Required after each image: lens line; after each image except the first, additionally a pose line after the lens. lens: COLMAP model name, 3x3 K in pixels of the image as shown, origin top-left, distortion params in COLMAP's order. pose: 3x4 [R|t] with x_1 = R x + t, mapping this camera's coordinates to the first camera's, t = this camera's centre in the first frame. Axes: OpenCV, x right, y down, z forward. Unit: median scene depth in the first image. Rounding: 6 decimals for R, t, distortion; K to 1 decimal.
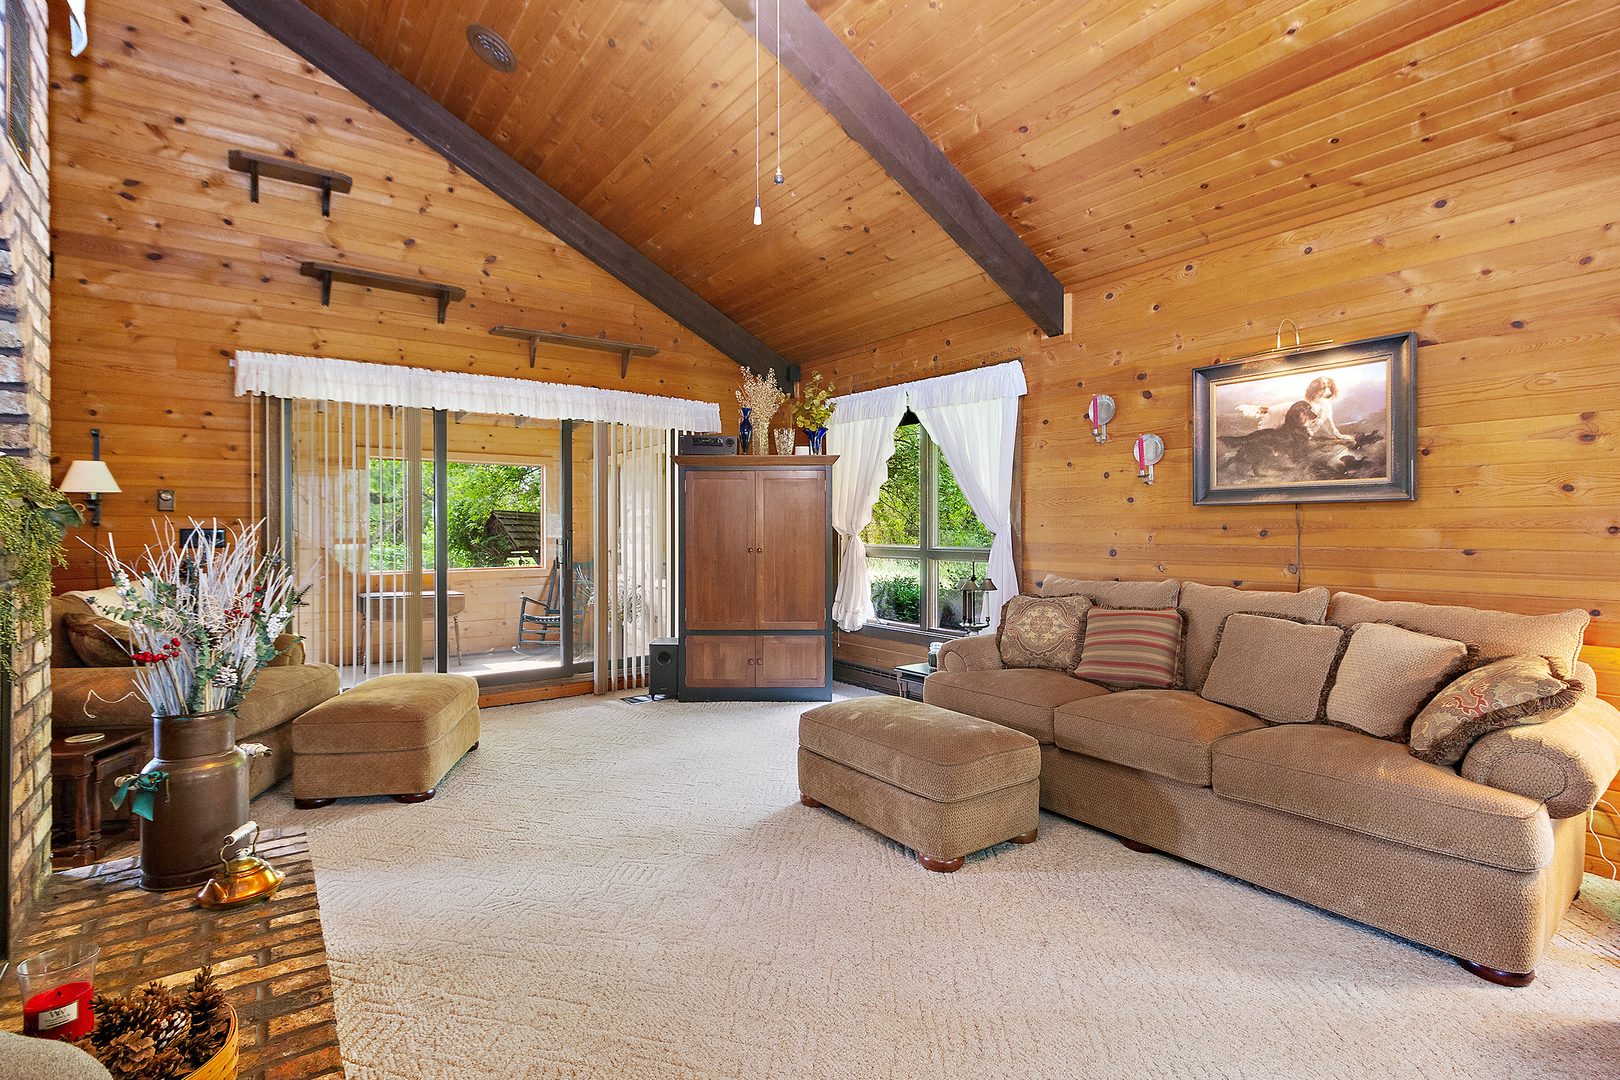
lens RADIAL K [[751.6, 0, 808.1], [0, 751.6, 530.9], [0, 0, 1]] dist [0.008583, -0.000485]
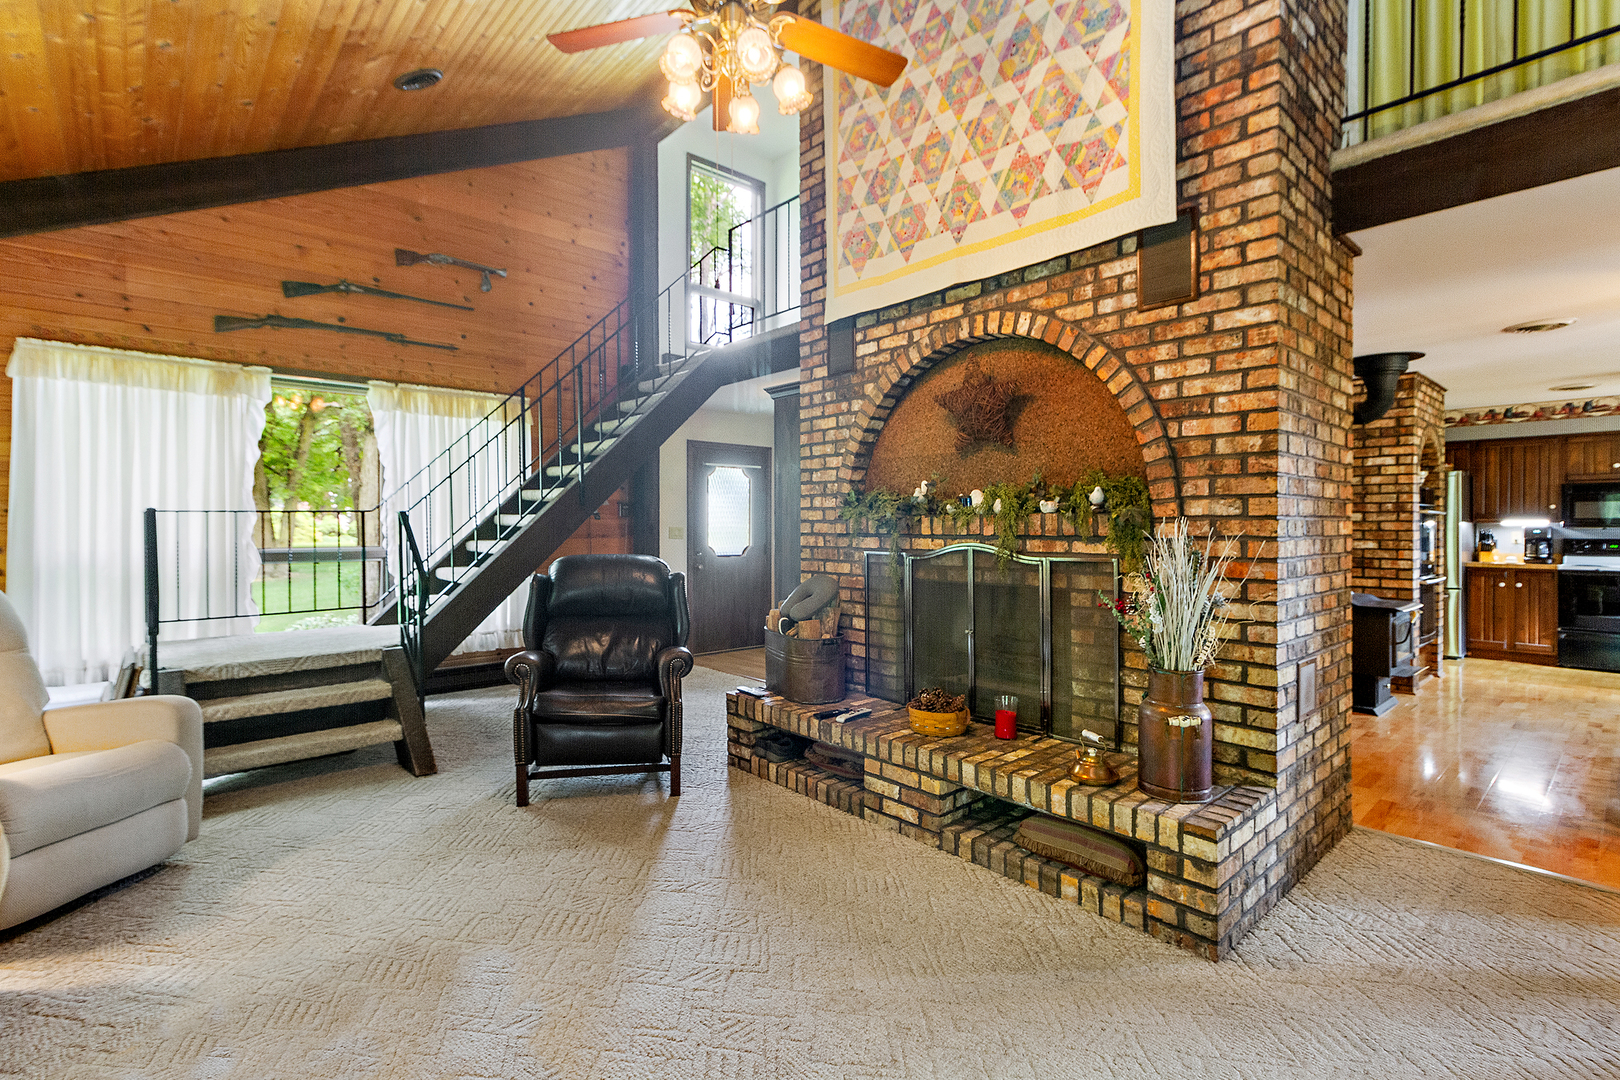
lens RADIAL K [[751.6, 0, 811.8], [0, 751.6, 529.4], [0, 0, 1]] dist [0.008583, -0.000485]
pose [[-0.993411, 0.003683, -0.114548, -0.028896], [0.002429, 0.999936, 0.011086, -0.005021], [0.114581, 0.010734, -0.993356, 1.193513]]
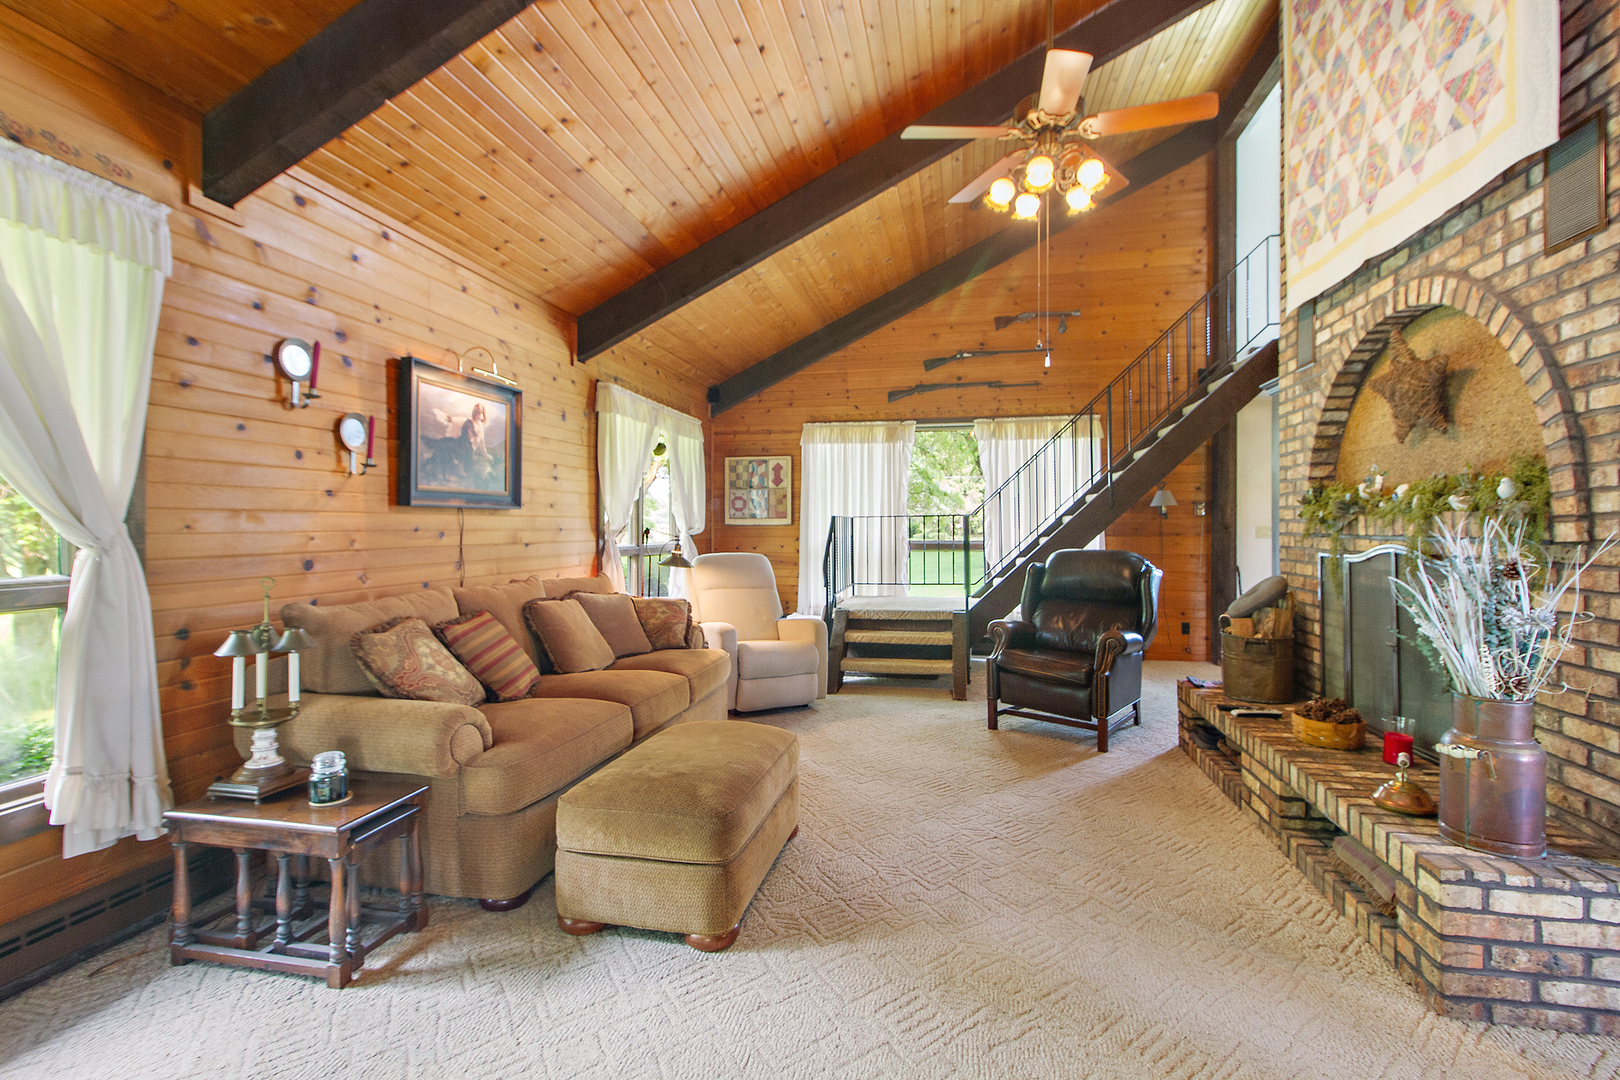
lens RADIAL K [[751.6, 0, 808.8], [0, 751.6, 527.7], [0, 0, 1]] dist [0.008583, -0.000485]
pose [[-0.680366, 0.002660, 0.732868, -0.510124], [0.009781, 0.999937, 0.005450, -0.007032], [-0.732807, 0.010876, -0.680350, 1.328786]]
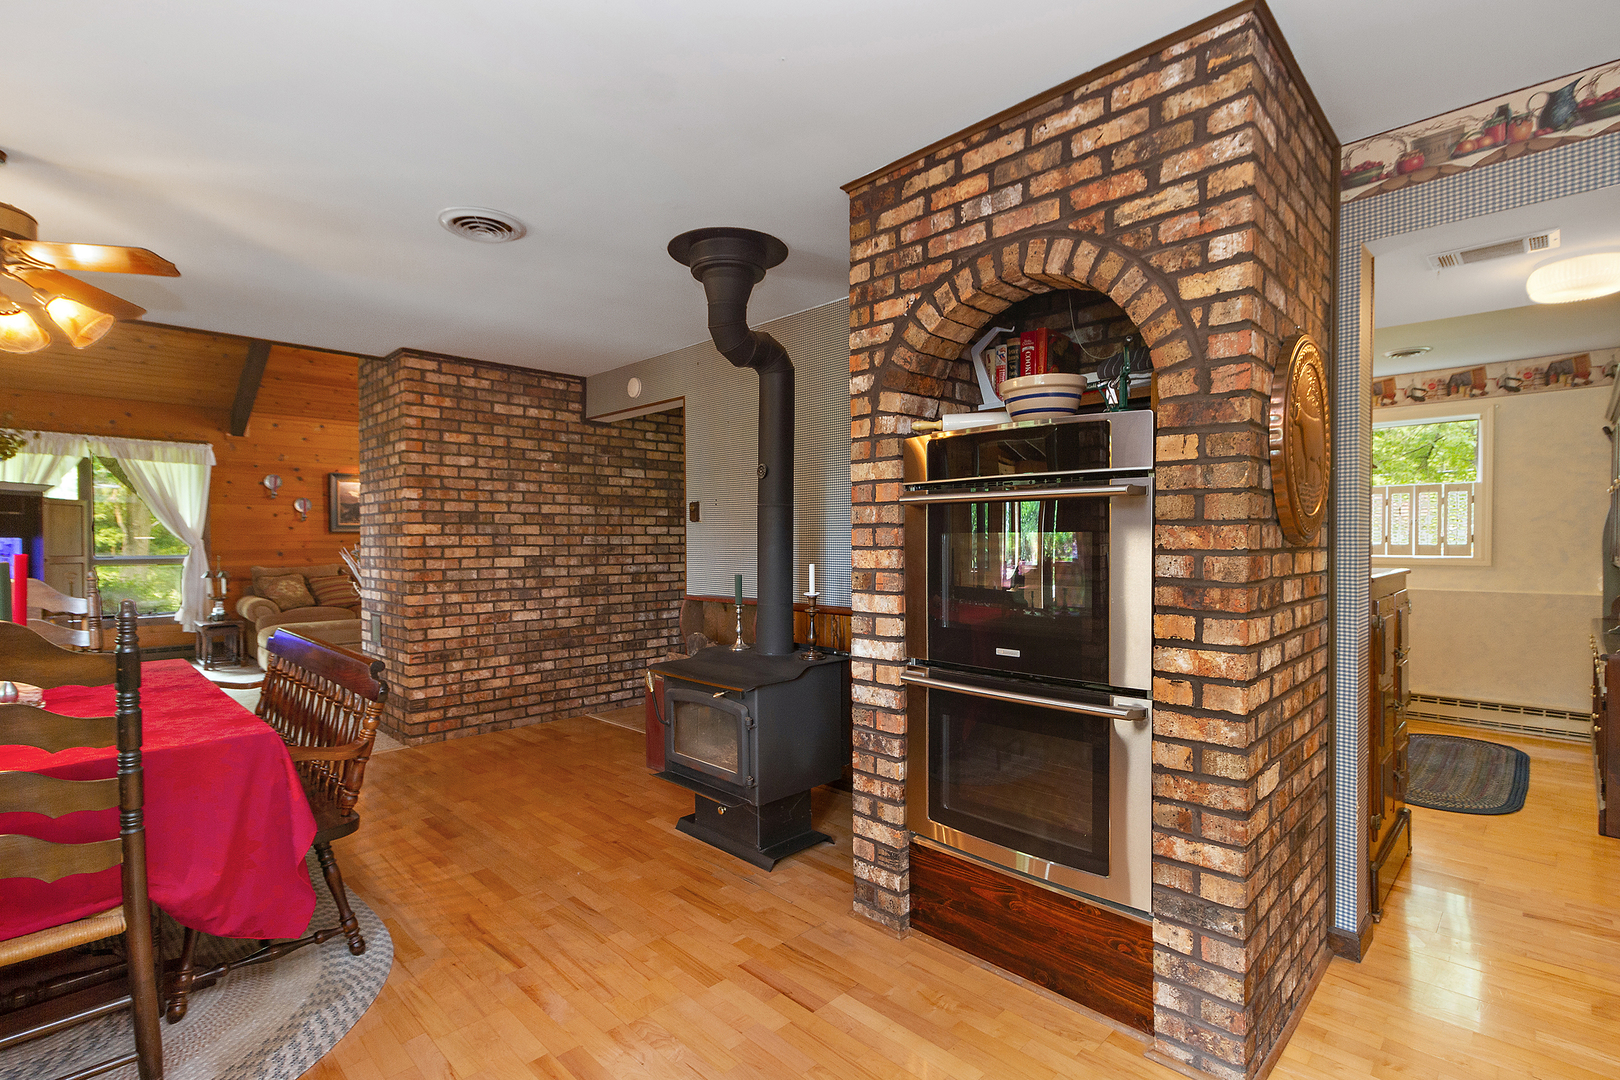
lens RADIAL K [[751.6, 0, 805.4], [0, 751.6, 551.9], [0, 0, 1]] dist [0.008583, -0.000485]
pose [[-0.169127, -0.014042, 0.985494, -2.110857], [0.013491, 0.999772, 0.016561, 0.009816], [-0.985502, 0.016096, -0.168899, -0.043578]]
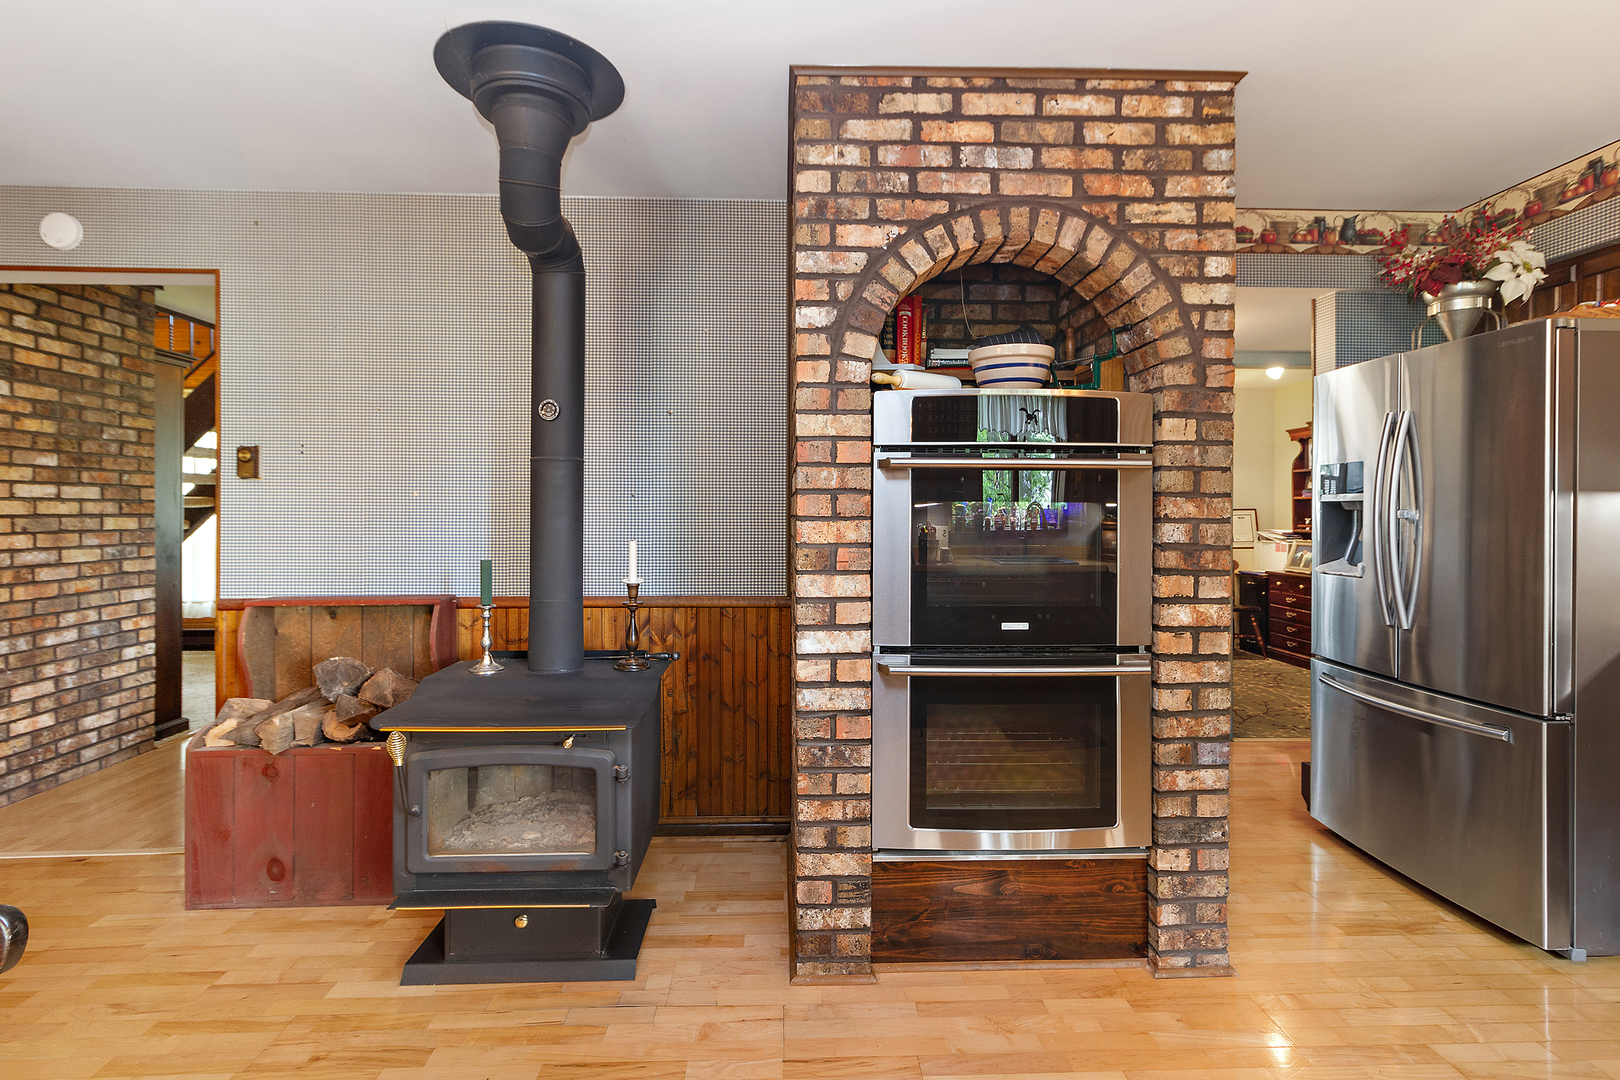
lens RADIAL K [[751.6, 0, 796.2], [0, 751.6, 510.9], [0, 0, 1]] dist [0.008583, -0.000485]
pose [[-0.836529, 0.000556, 0.547923, -1.727689], [0.005504, 0.999958, 0.007388, 0.008409], [-0.547896, 0.009197, -0.836496, 0.269948]]
